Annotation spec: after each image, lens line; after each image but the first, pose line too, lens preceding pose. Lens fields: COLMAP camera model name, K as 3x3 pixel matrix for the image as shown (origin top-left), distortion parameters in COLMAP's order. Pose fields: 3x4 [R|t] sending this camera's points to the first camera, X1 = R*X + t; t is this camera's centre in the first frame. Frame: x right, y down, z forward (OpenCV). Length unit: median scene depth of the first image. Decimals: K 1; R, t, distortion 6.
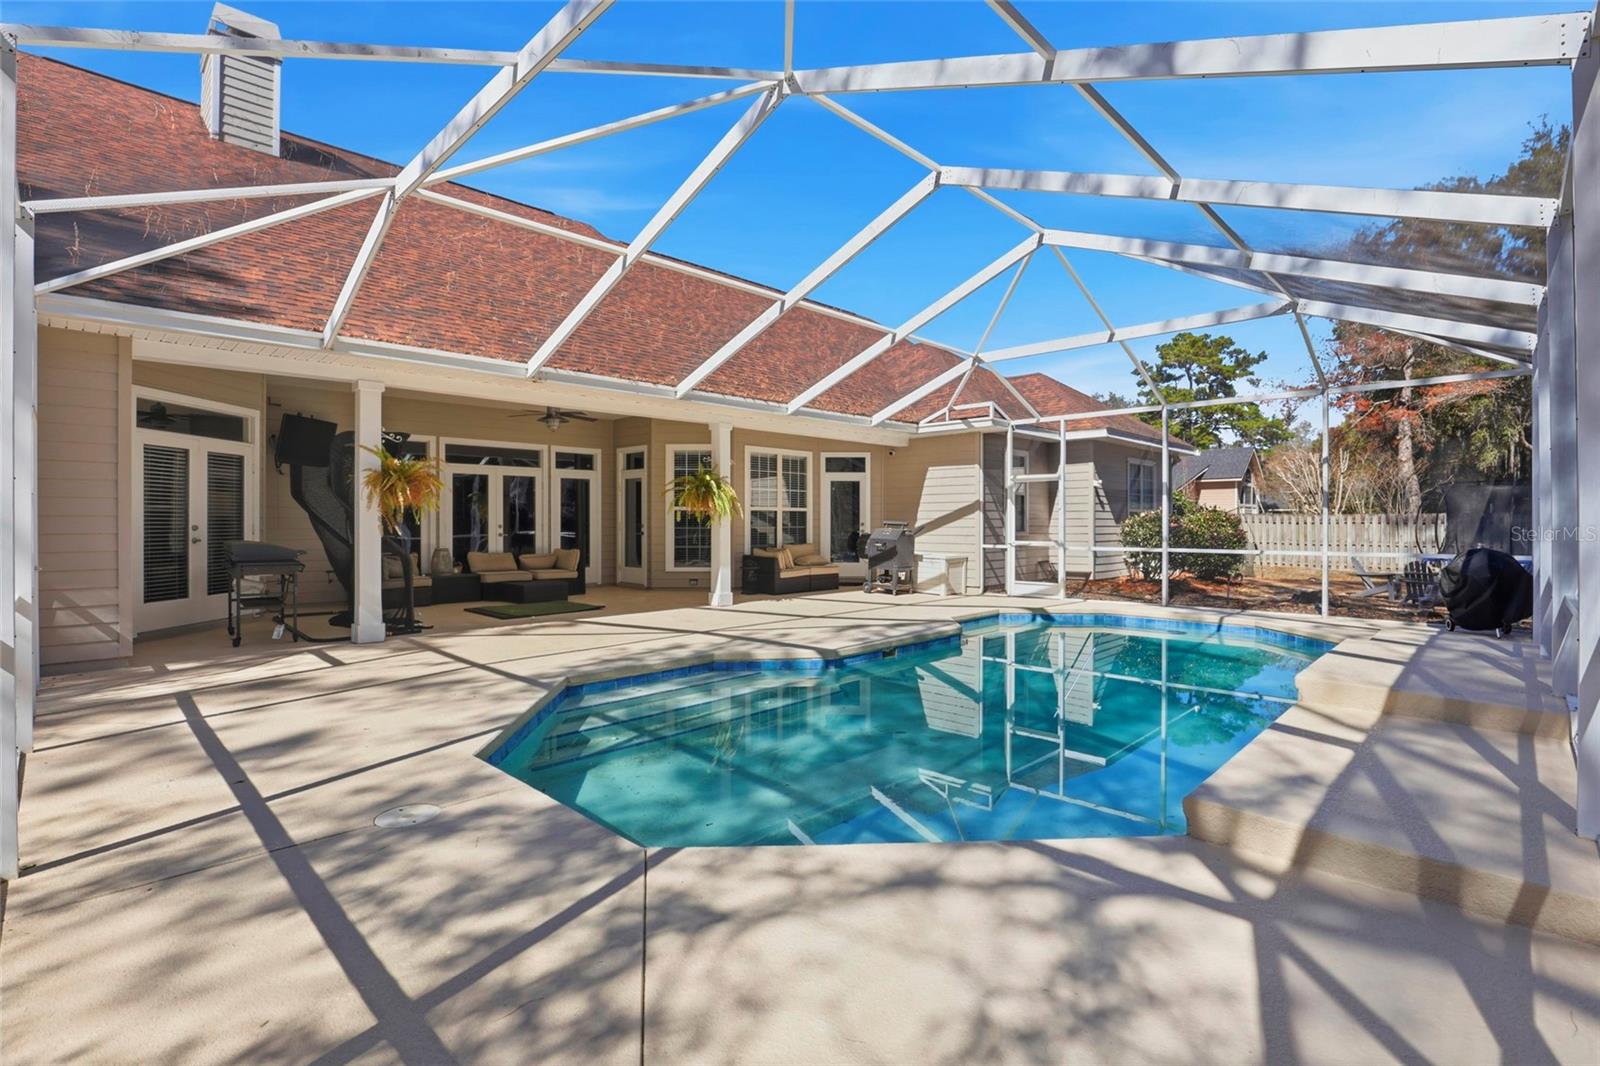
lens RADIAL K [[747.0, 0, 798.4], [0, 747.0, 529.5], [0, 0, 1]] dist [-0.013243, -0.000330]
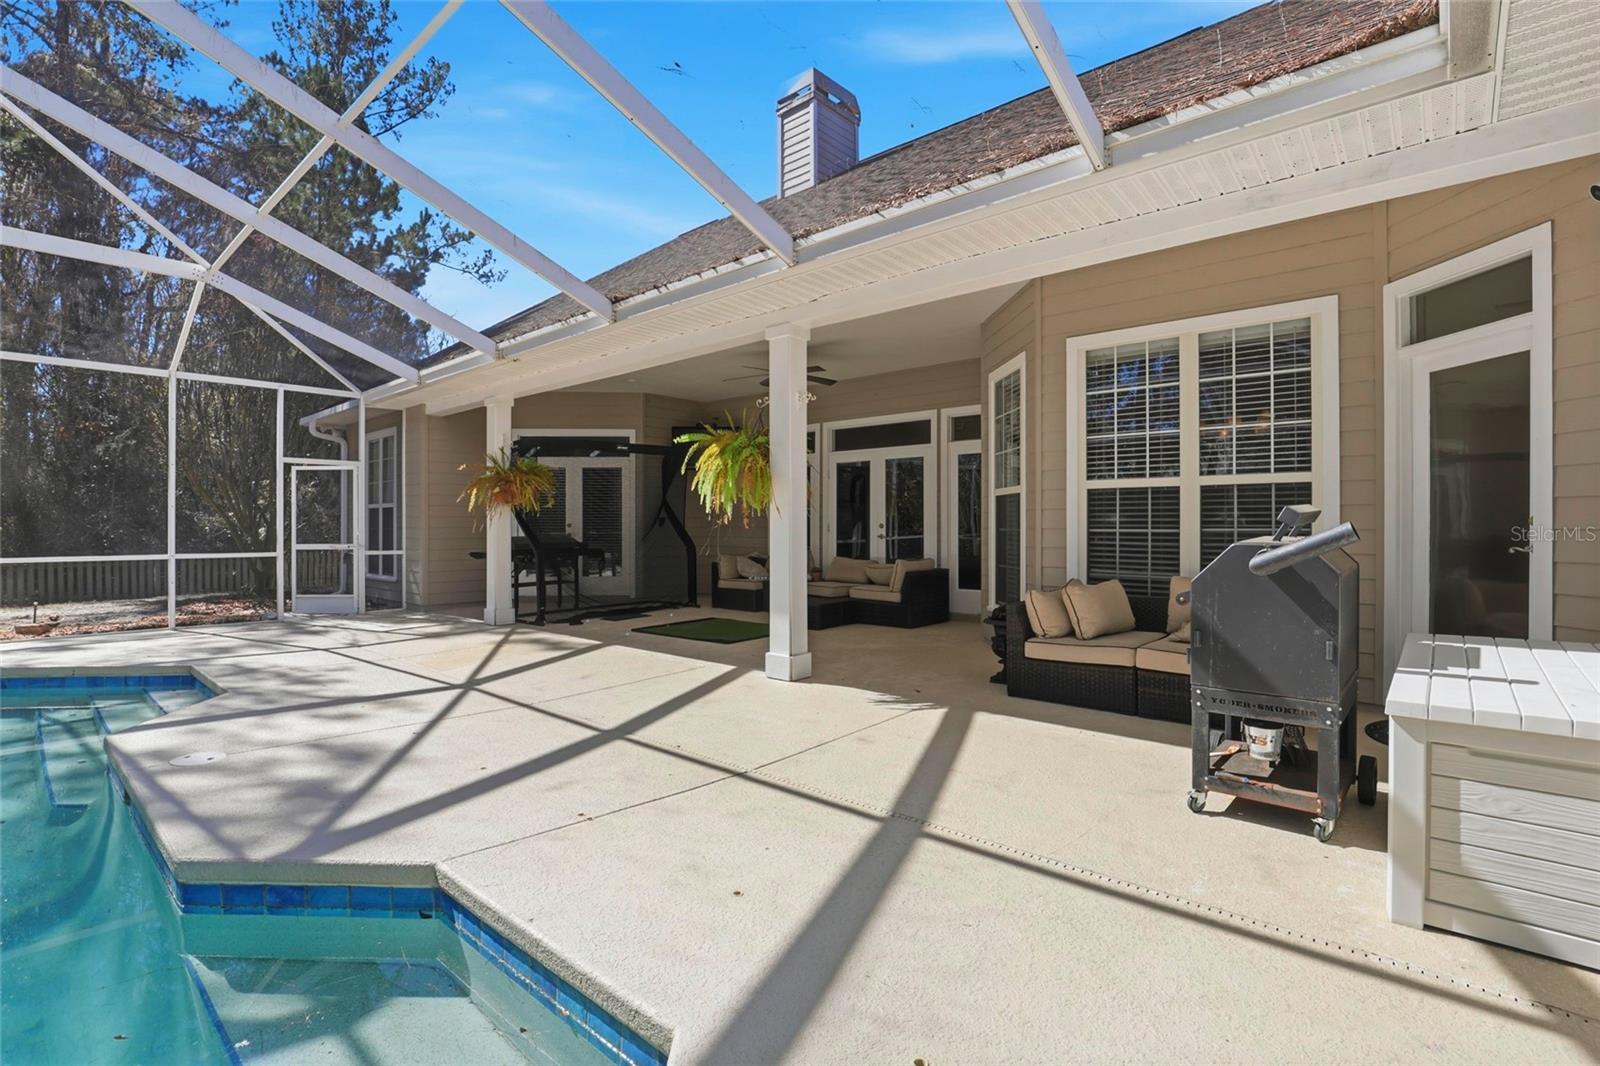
lens RADIAL K [[747.0, 0, 798.5], [0, 747.0, 529.4], [0, 0, 1]] dist [-0.013243, -0.000330]
pose [[0.070744, 0.007080, -0.997469, 0.353620], [0.000129, 0.999975, 0.007107, -0.006103], [0.997494, -0.000631, 0.070742, 0.818432]]
